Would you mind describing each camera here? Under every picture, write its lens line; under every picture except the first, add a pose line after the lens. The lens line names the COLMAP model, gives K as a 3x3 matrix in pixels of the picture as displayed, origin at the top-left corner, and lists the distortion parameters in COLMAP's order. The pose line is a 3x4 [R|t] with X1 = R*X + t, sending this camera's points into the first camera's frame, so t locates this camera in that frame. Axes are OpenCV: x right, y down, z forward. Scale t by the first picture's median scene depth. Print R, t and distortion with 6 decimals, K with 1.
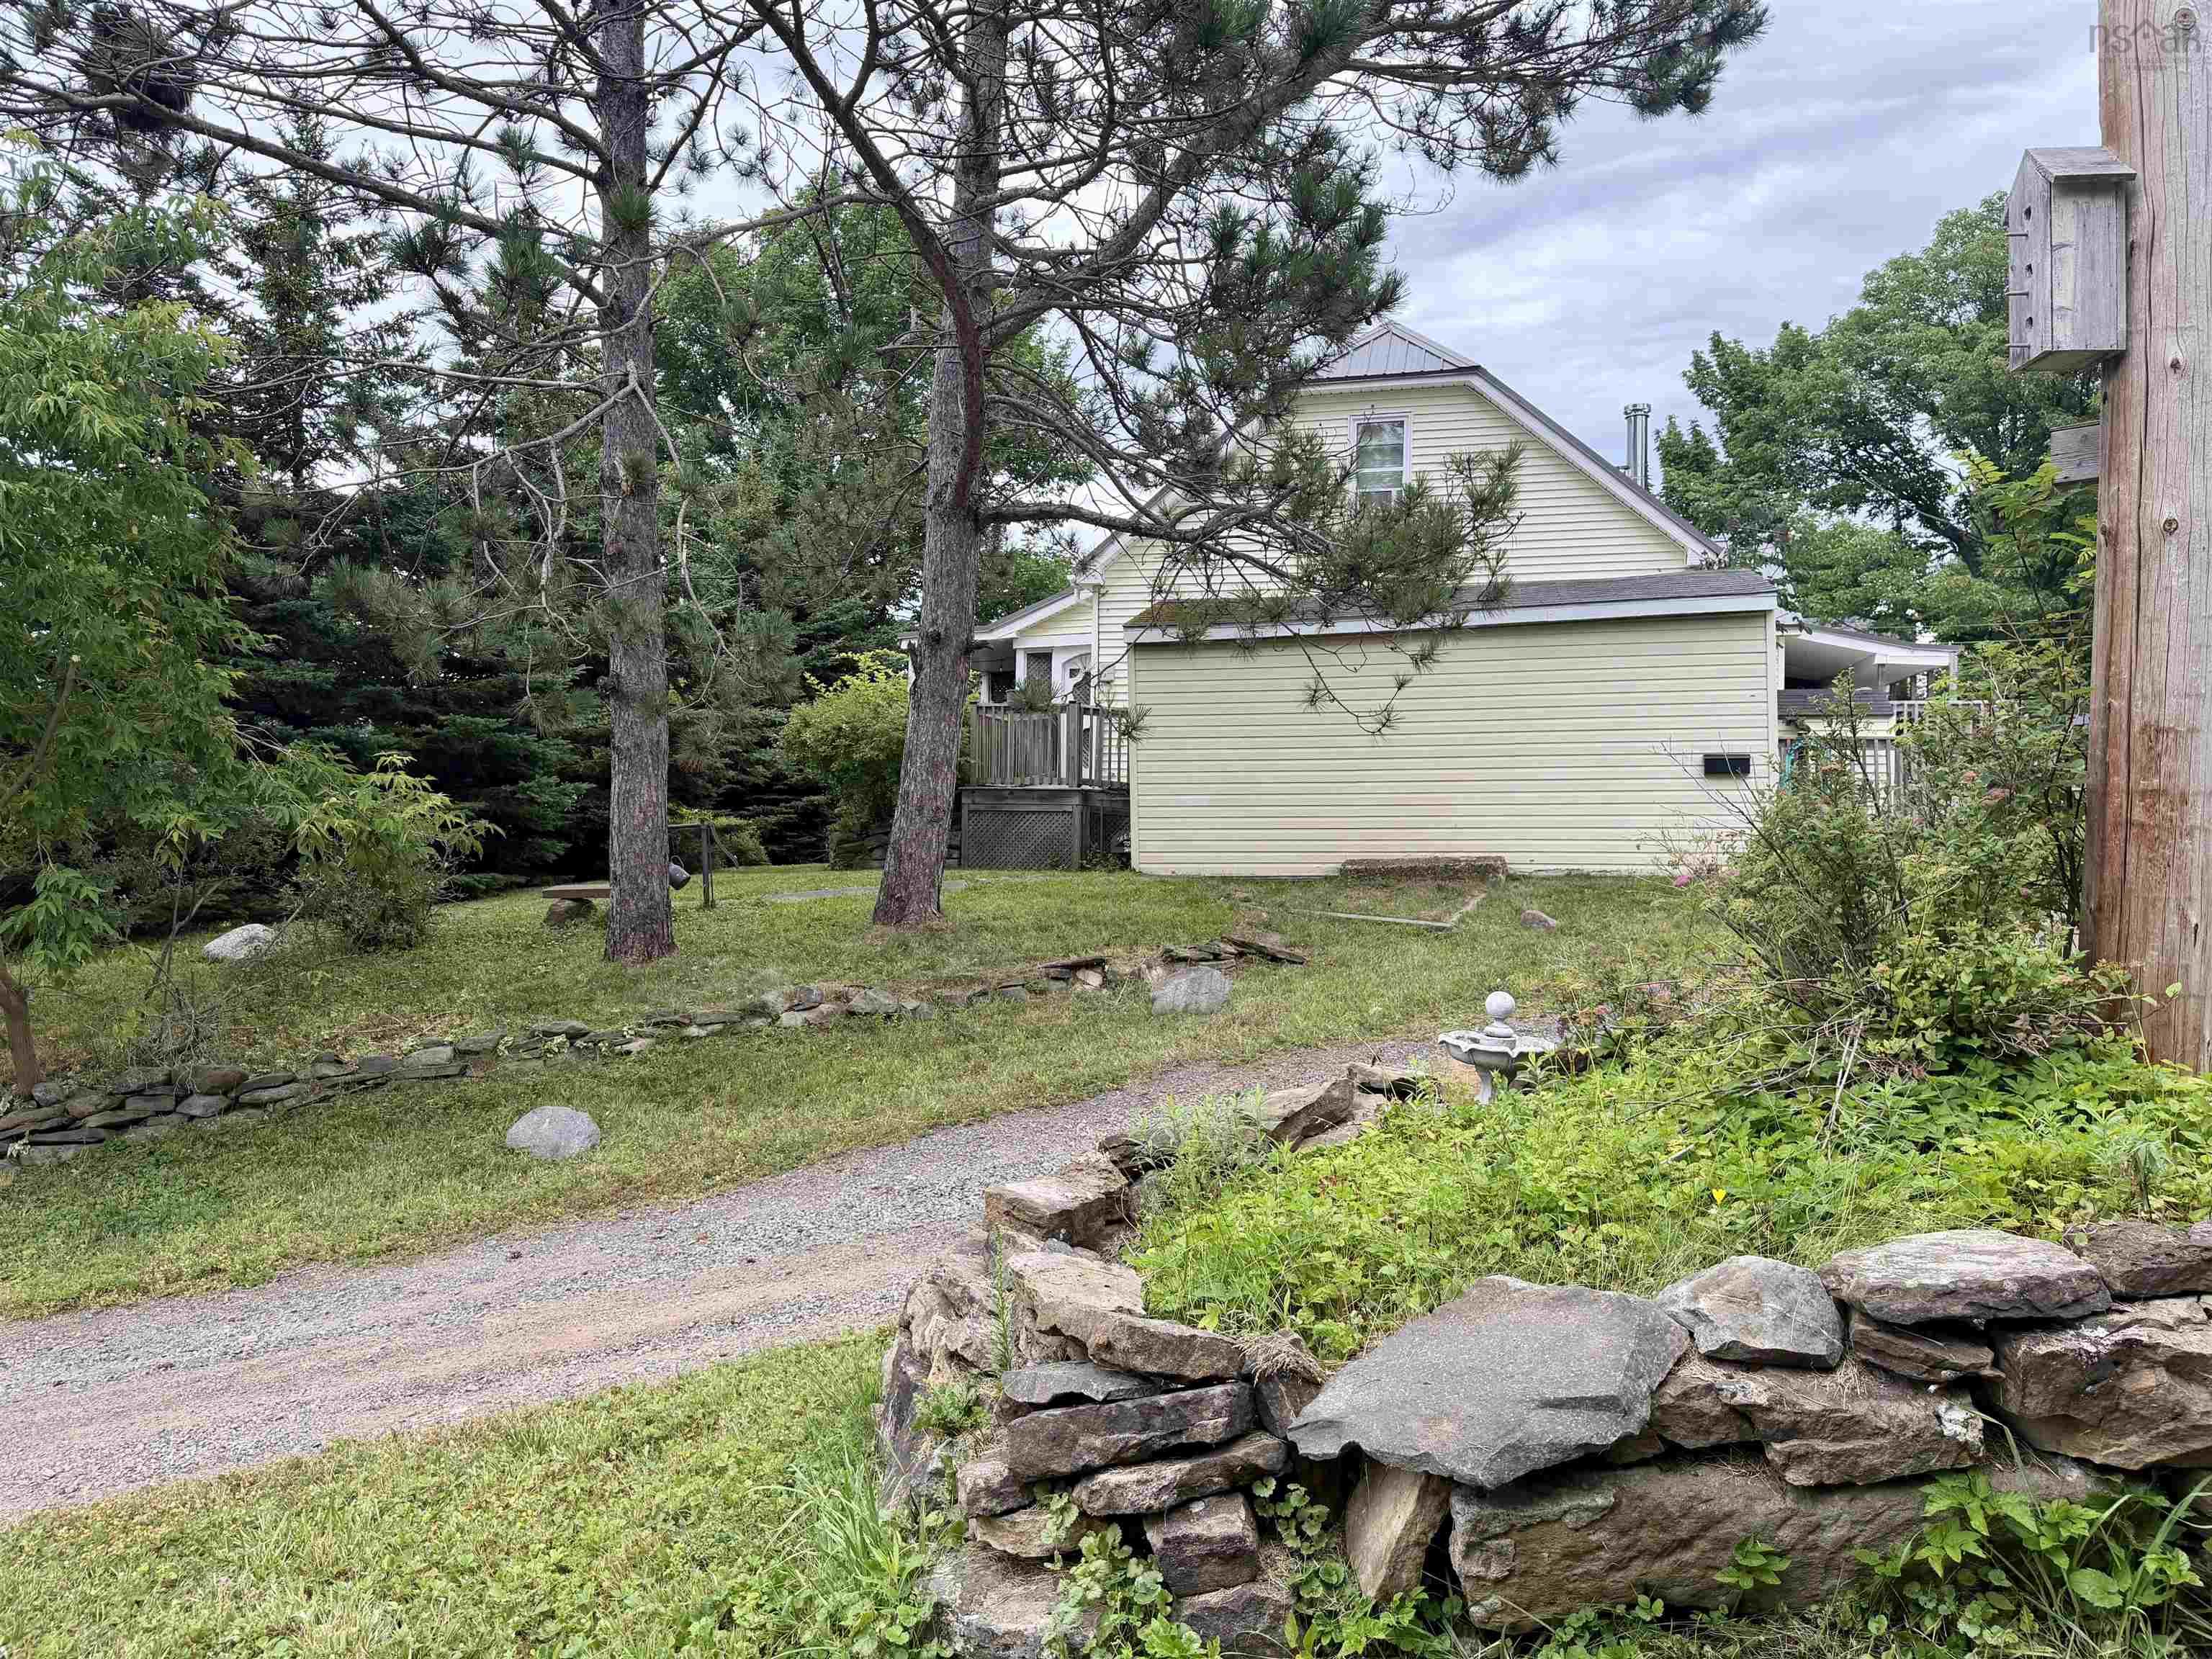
lens RADIAL K [[1547.7, 0, 1106.0], [0, 1547.7, 829.5], [0, 0, 1]] dist [0.025963, -0.002519]
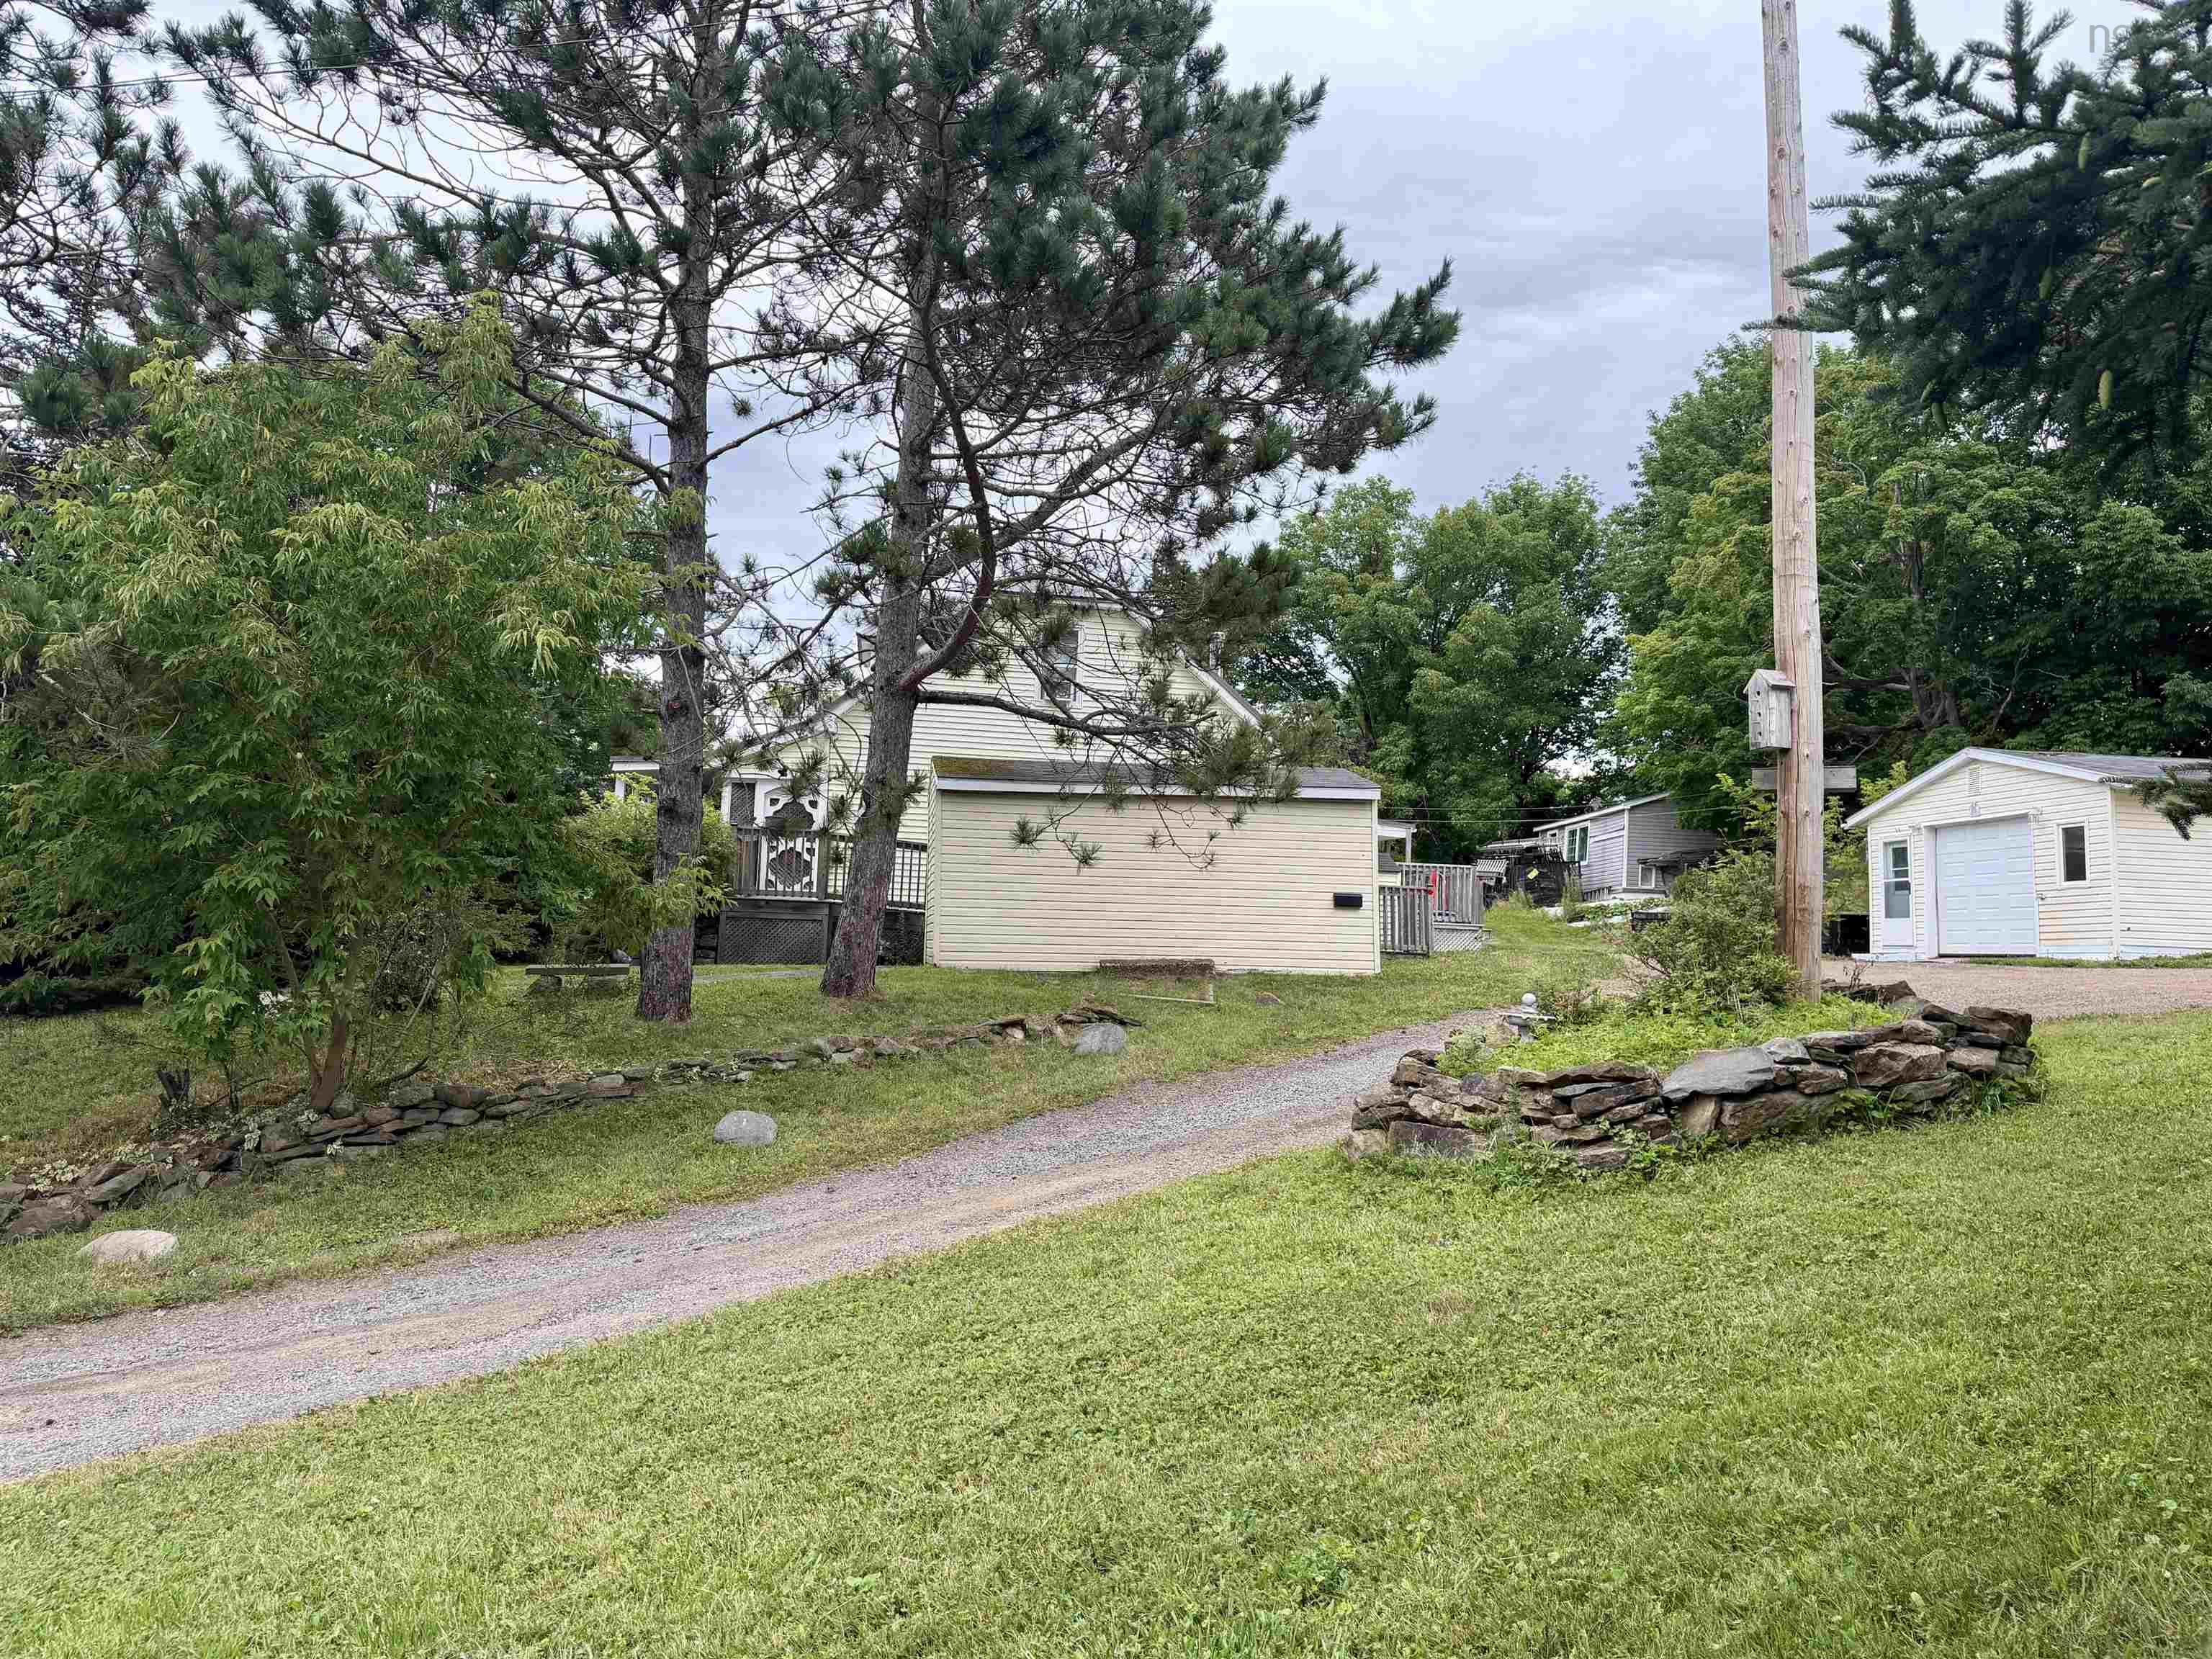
lens RADIAL K [[1540.1, 0, 1106.0], [0, 1540.1, 829.5], [0, 0, 1]] dist [0.048907, -0.000967]
pose [[0.921860, 0.055227, 0.383567, -0.590352], [-0.022190, 0.995692, -0.090031, 0.043807], [-0.386887, 0.074485, 0.919114, -0.408855]]
